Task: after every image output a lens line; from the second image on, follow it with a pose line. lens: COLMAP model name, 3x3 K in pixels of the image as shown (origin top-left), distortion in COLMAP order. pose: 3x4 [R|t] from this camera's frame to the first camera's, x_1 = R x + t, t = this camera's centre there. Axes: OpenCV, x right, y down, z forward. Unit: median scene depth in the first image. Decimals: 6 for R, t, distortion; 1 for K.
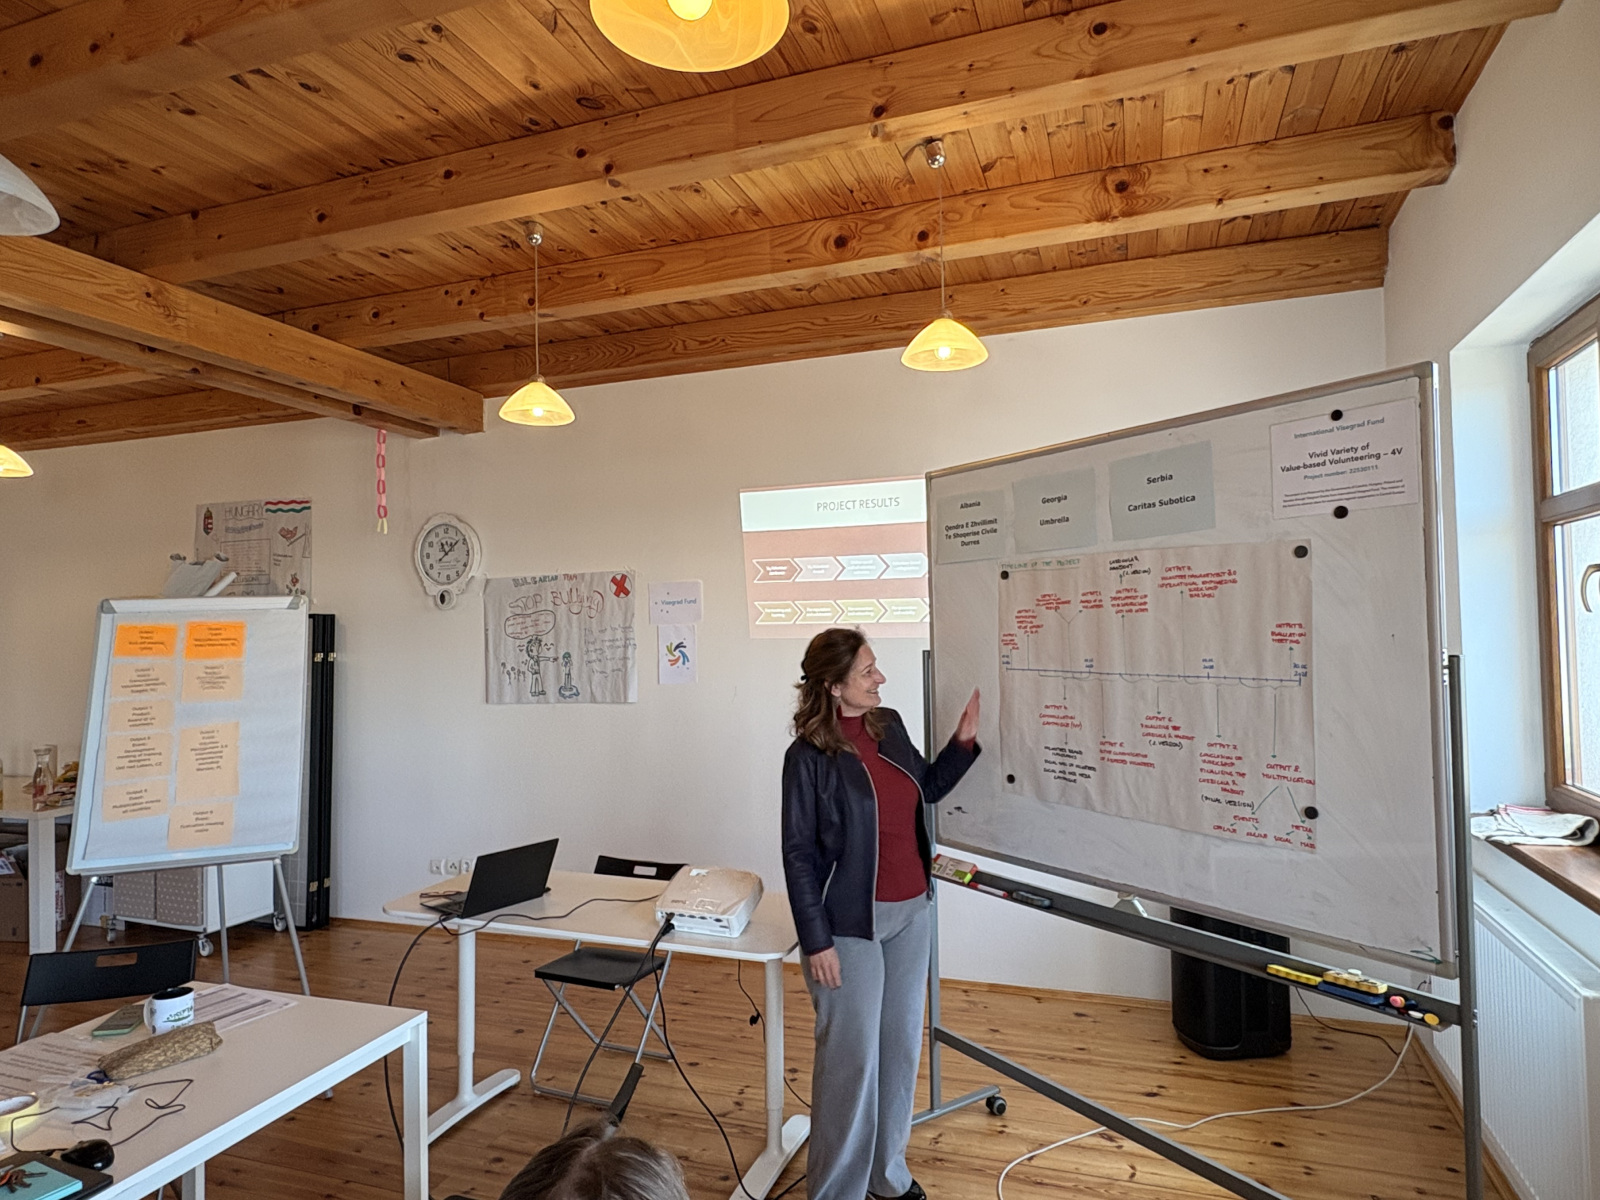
lens RADIAL K [[949.9, 0, 800.0], [0, 949.9, 600.0], [0, 0, 1]] dist [0.000978, 0.000958]
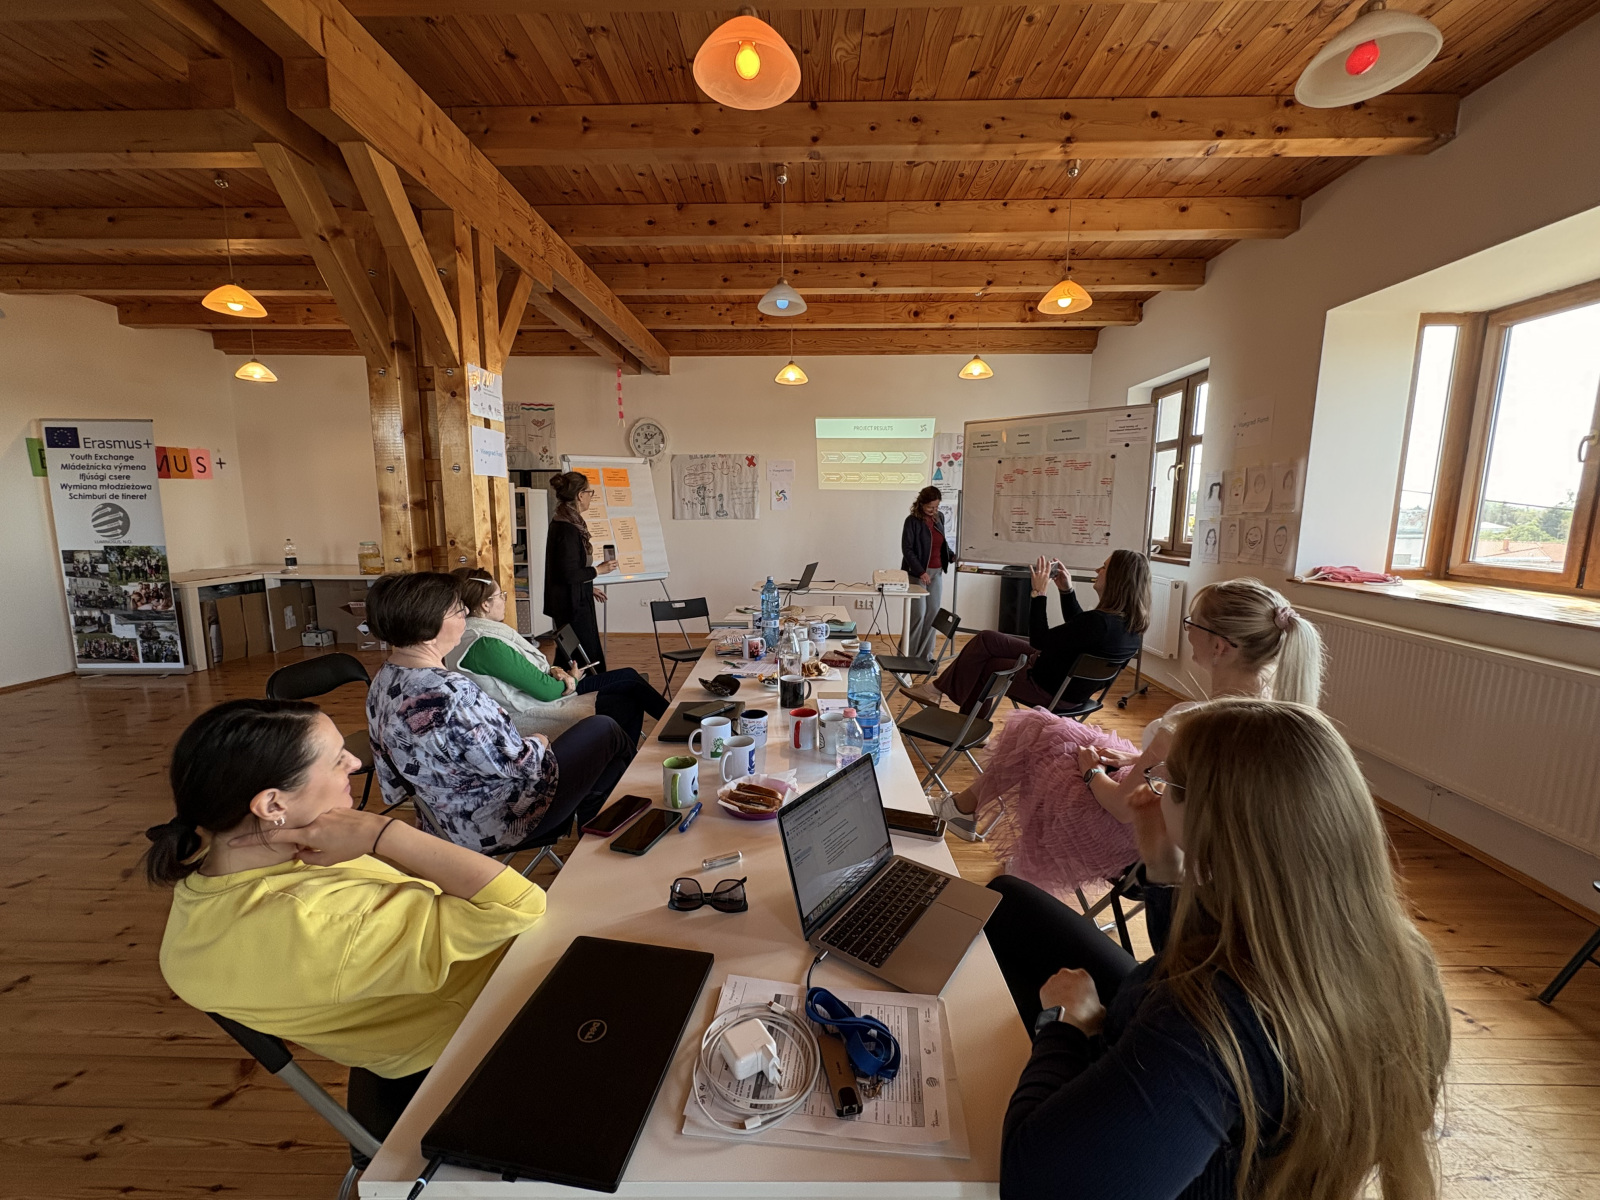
lens RADIAL K [[614.0, 0, 800.0], [0, 614.0, 600.0], [0, 0, 1]] dist [0.000193, 0.000015]
pose [[0.950758, -0.022797, 0.309095, -0.597464], [-0.033713, 0.983767, 0.176257, 0.050079], [-0.308096, -0.177998, 0.934555, -0.378125]]
